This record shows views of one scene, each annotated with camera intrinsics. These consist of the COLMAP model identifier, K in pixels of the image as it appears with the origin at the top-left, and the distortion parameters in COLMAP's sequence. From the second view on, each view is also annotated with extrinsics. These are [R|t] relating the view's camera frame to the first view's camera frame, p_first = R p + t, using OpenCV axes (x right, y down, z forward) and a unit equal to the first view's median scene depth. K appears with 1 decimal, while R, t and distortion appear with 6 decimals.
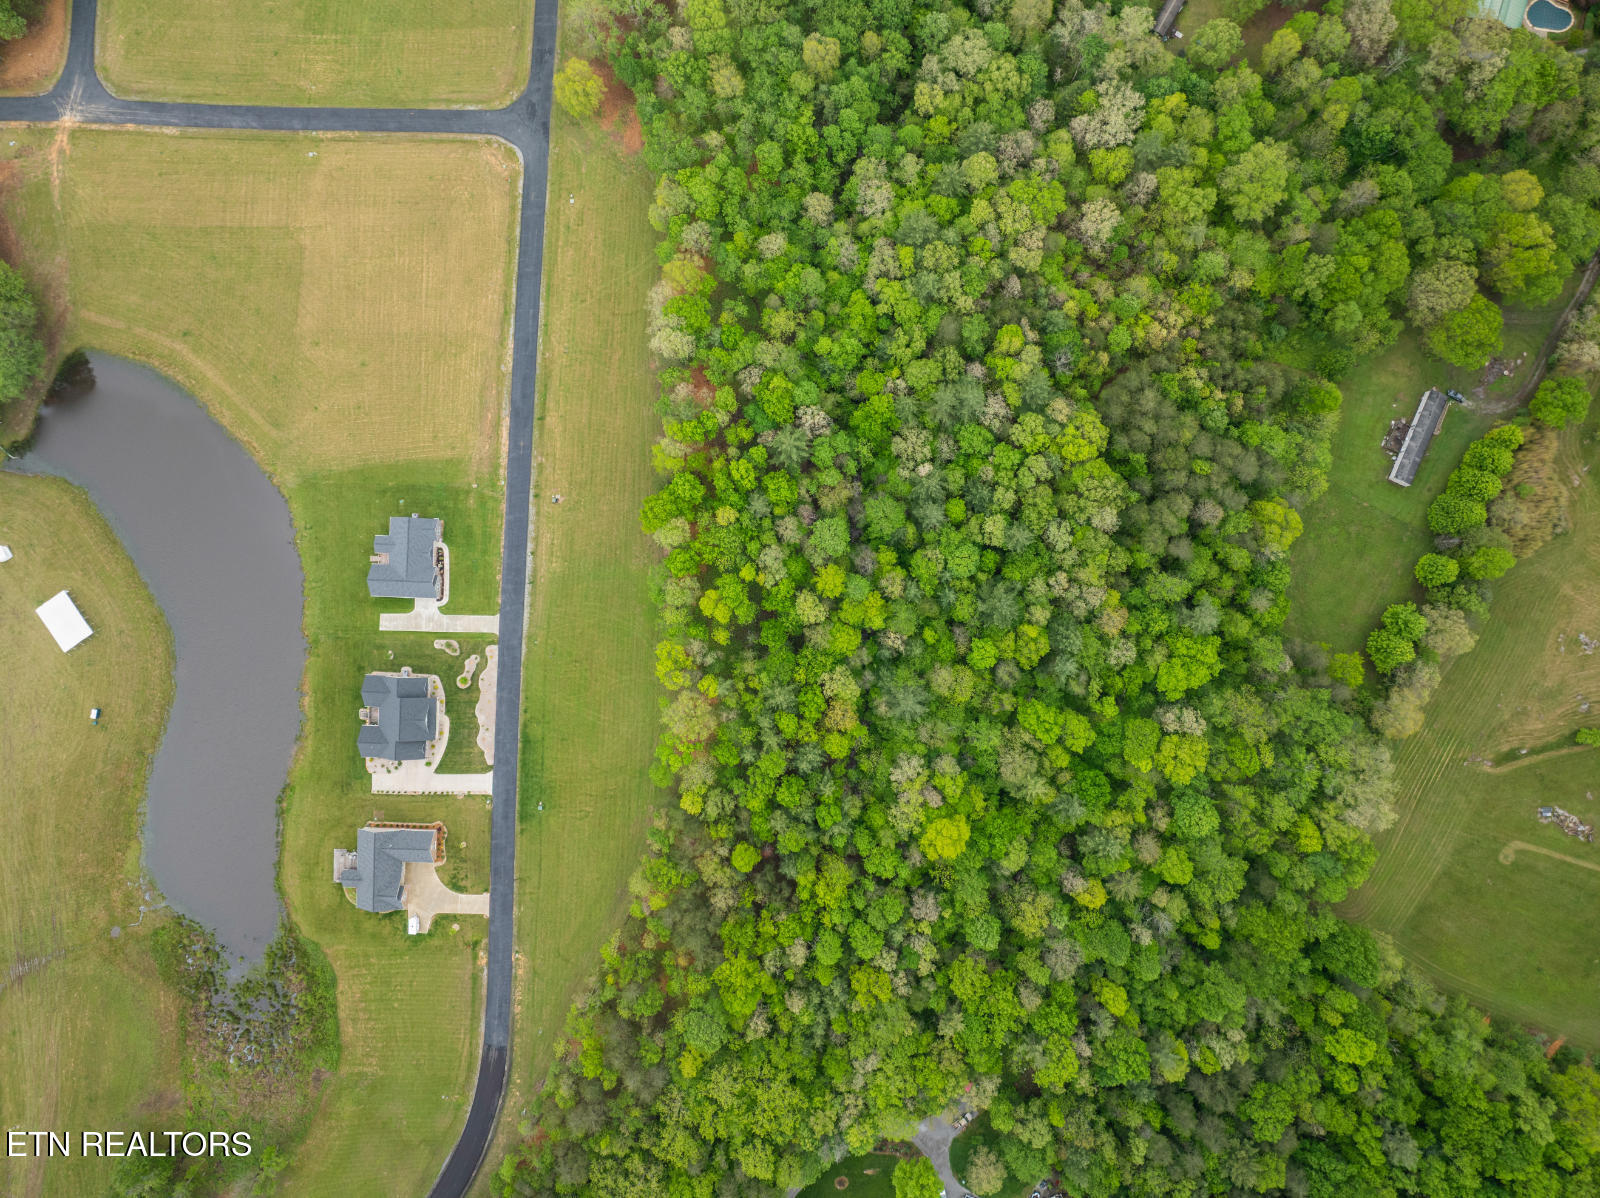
lens RADIAL K [[1127.6, 0, 800.0], [0, 1127.6, 599.0], [0, 0, 1]] dist [-0.036913, -0.003241]
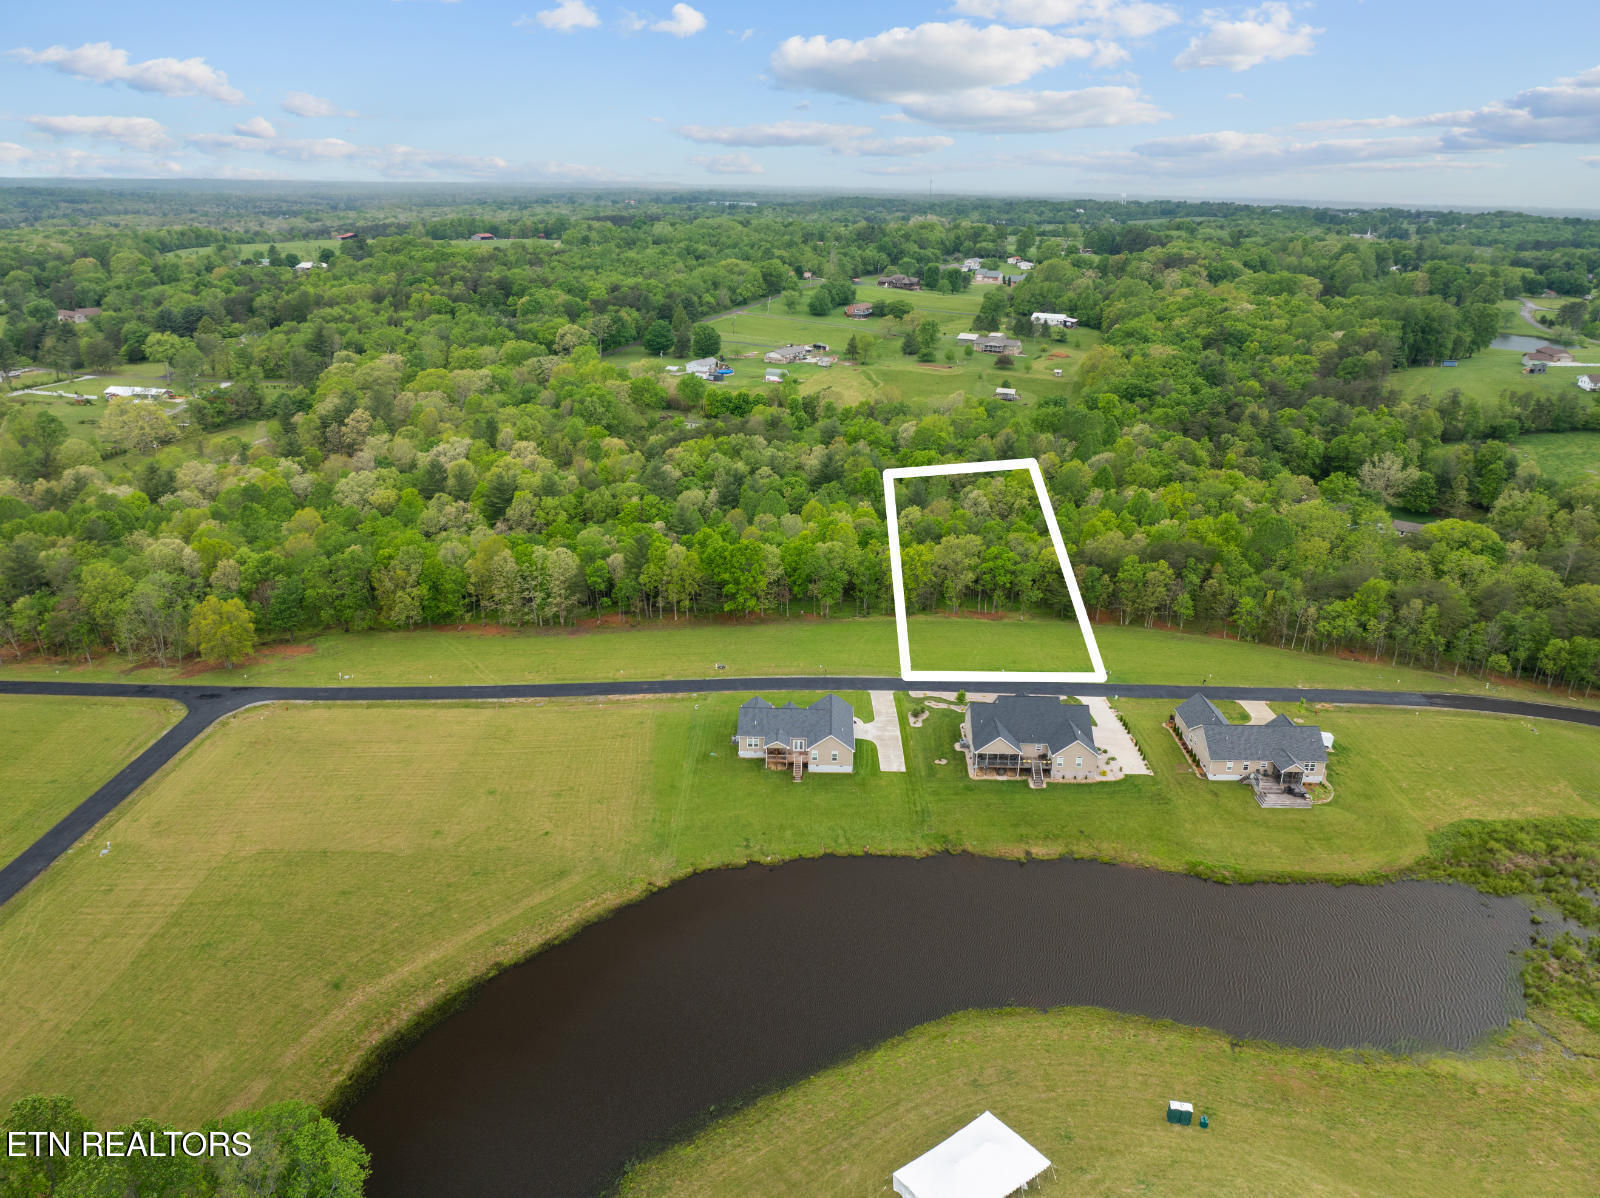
lens RADIAL K [[1135.7, 0, 800.0], [0, 1135.7, 599.0], [0, 0, 1]] dist [-0.031490, 0.000112]
pose [[-0.016482, -0.343972, 0.938835, -0.961720], [0.999679, 0.012380, 0.022085, -0.050081], [-0.019219, 0.938898, 0.343657, 0.672763]]
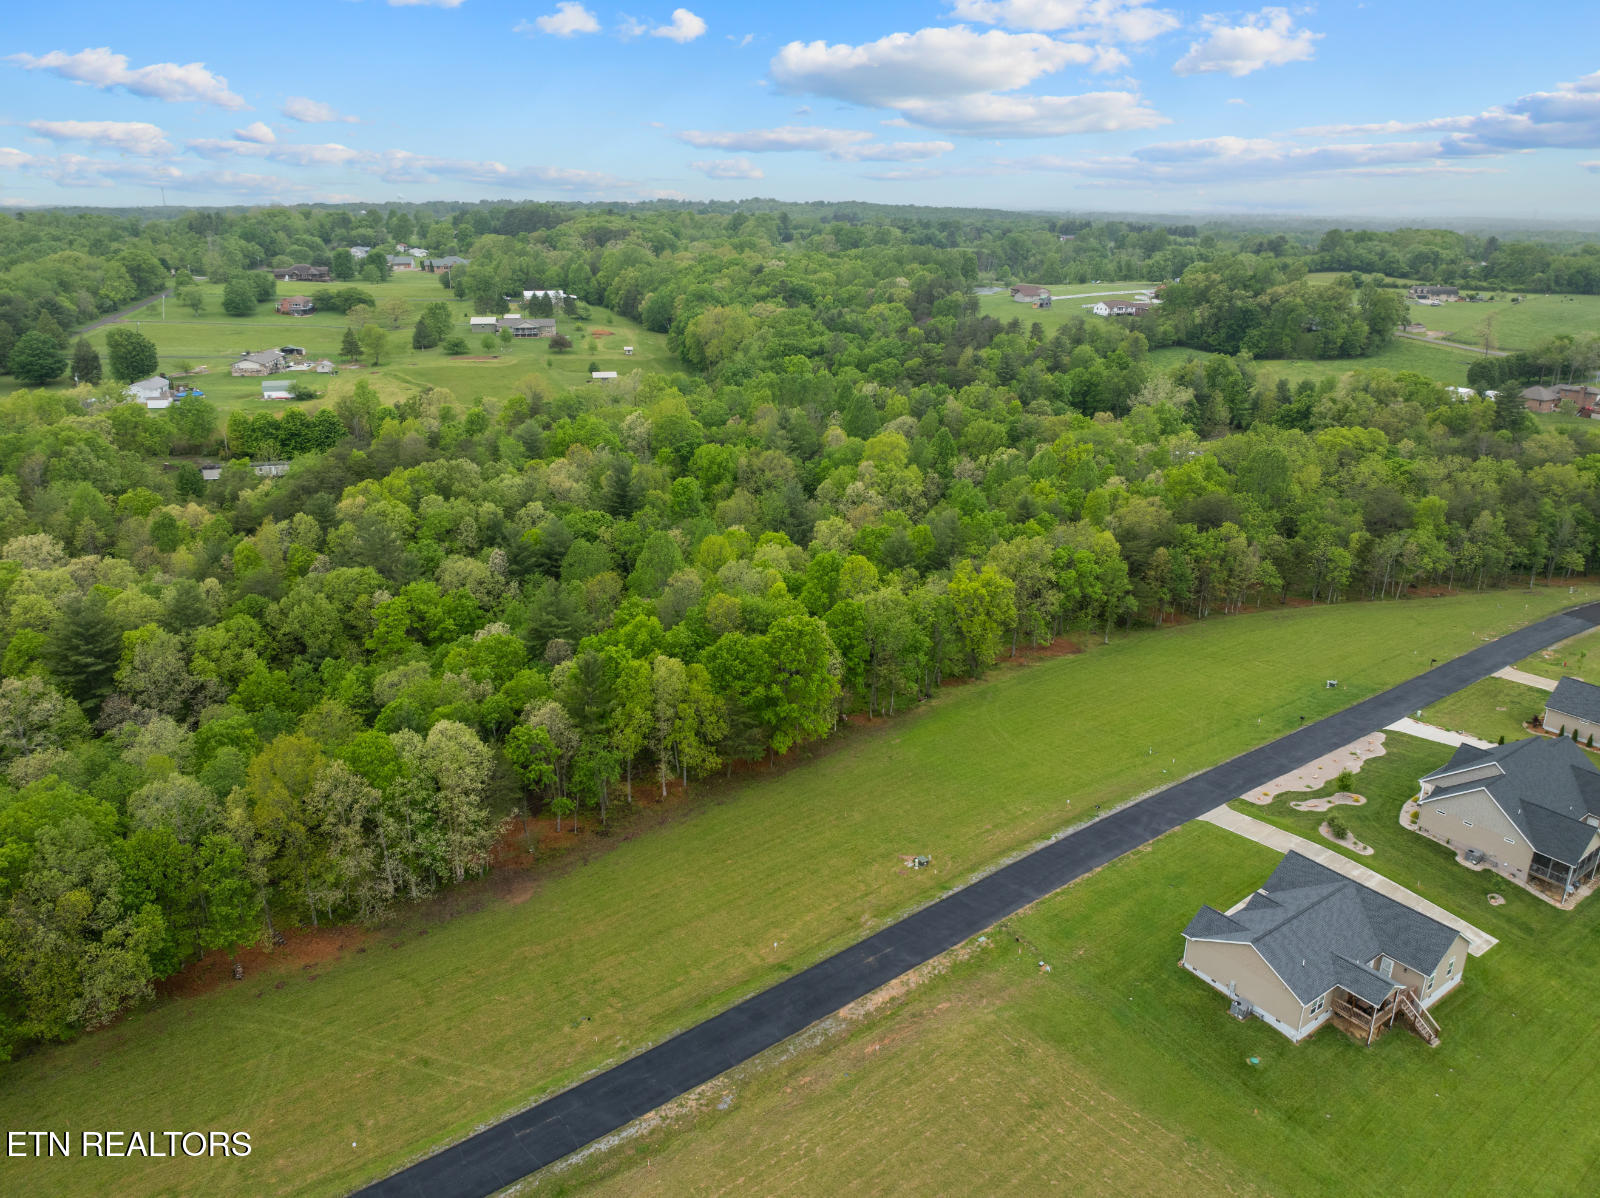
lens RADIAL K [[1127.6, 0, 800.0], [0, 1127.6, 599.0], [0, 0, 1]] dist [-0.036913, -0.003241]
pose [[-0.609039, -0.263082, 0.748237, -0.475486], [0.793128, -0.196866, 0.576360, -0.343285], [-0.004327, 0.944474, 0.328557, 0.769783]]
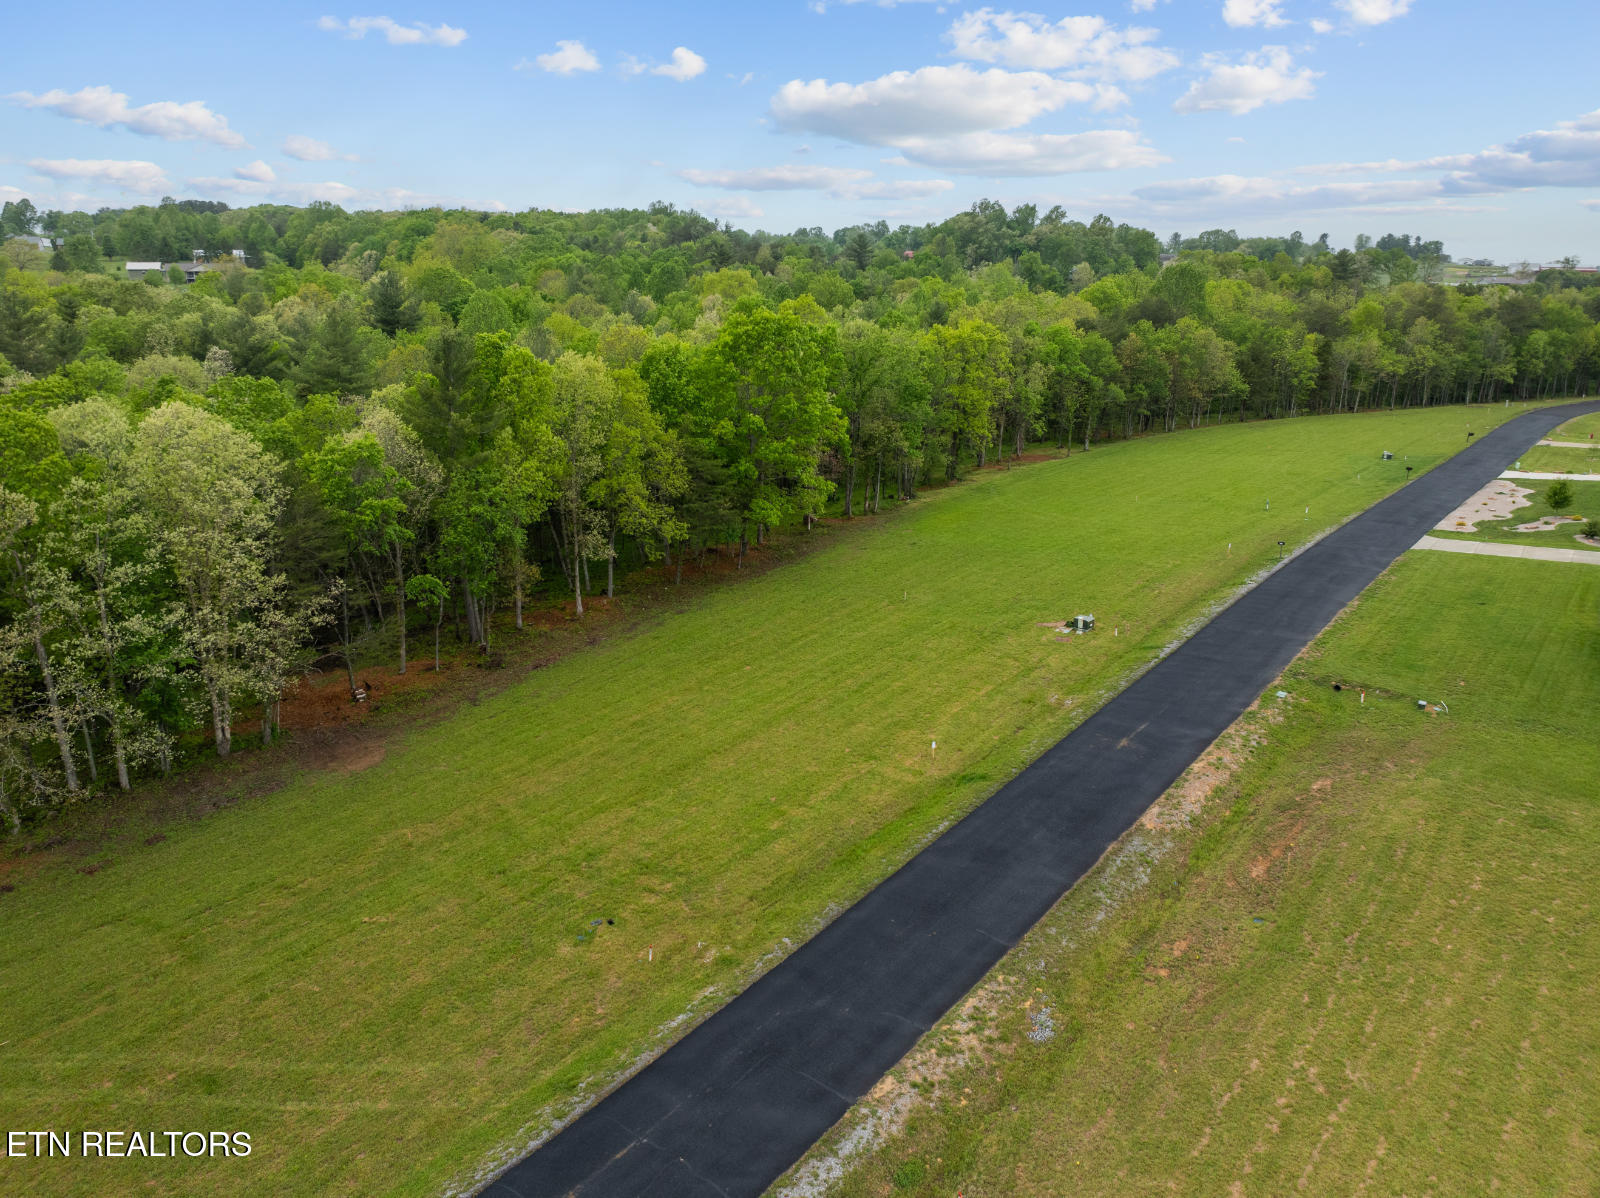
lens RADIAL K [[1127.6, 0, 800.0], [0, 1127.6, 599.0], [0, 0, 1]] dist [-0.036913, -0.003241]
pose [[-0.797916, -0.172315, 0.577613, -0.308925], [0.602760, -0.222882, 0.766162, -0.309853], [-0.003282, 0.959495, 0.281706, 0.923750]]
